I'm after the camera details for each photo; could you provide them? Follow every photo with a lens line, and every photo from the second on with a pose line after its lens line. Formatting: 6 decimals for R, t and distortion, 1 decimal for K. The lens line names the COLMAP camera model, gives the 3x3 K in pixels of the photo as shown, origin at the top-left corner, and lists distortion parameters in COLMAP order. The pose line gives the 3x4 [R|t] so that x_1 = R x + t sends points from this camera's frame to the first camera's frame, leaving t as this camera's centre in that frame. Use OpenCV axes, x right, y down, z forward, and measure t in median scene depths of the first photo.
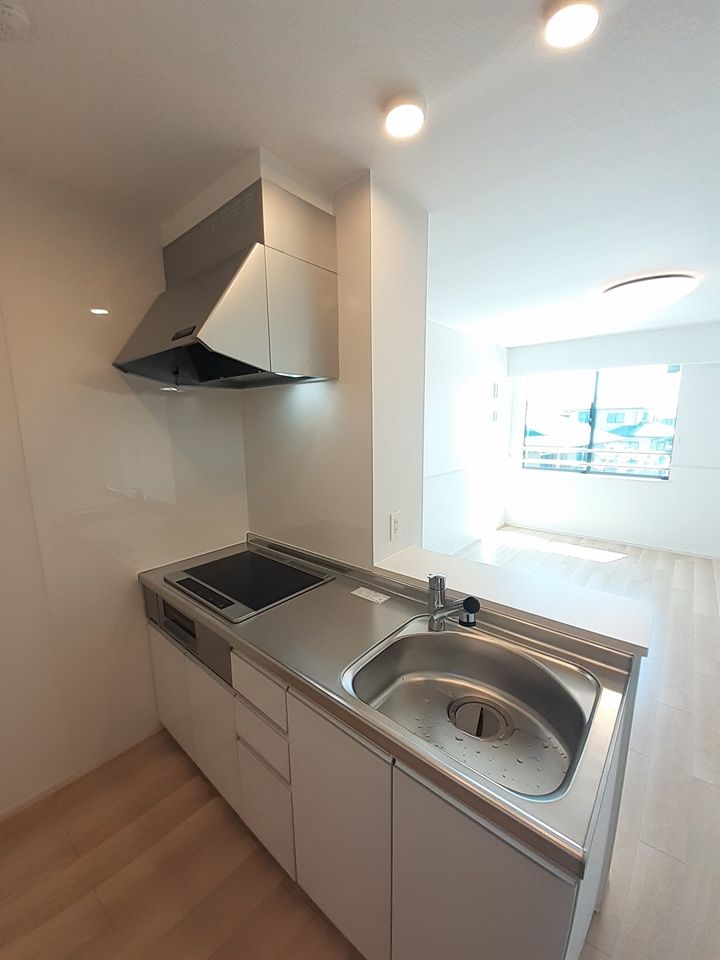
lens RADIAL K [[382.9, 0, 352.3], [0, 382.9, 485.4], [0, 0, 1]] dist [-0.000556, -0.000106]
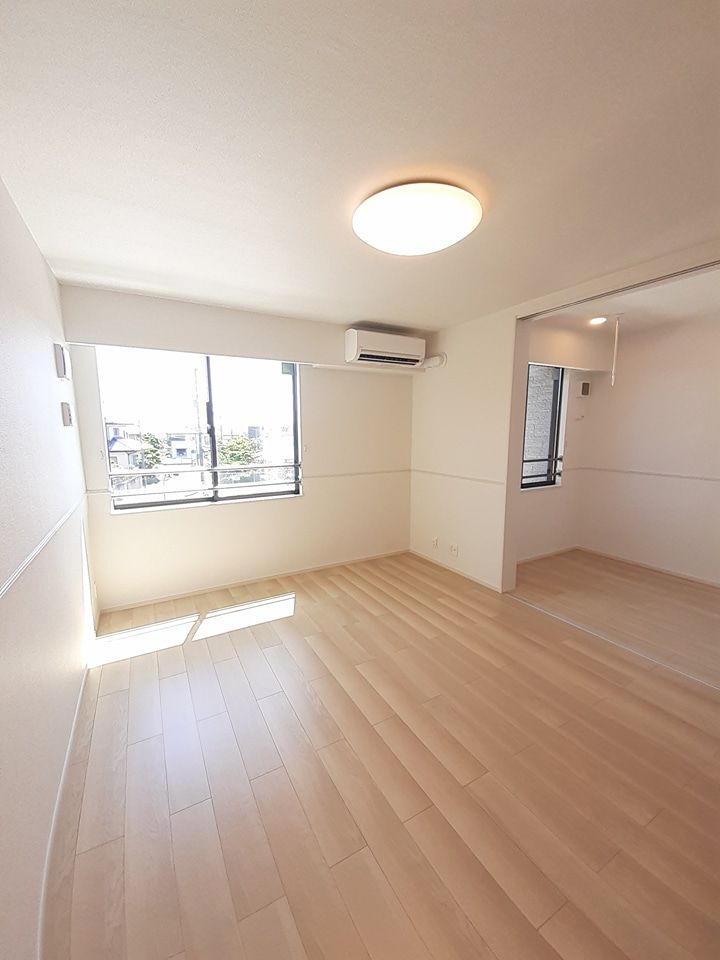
lens RADIAL K [[382.9, 0, 352.3], [0, 382.9, 485.4], [0, 0, 1]] dist [-0.000556, -0.000106]
pose [[0.335888, -0.123978, 0.933707, 0.037188], [0.163107, 0.983979, 0.071978, -0.079187], [-0.927672, 0.128117, 0.350729, 0.589289]]
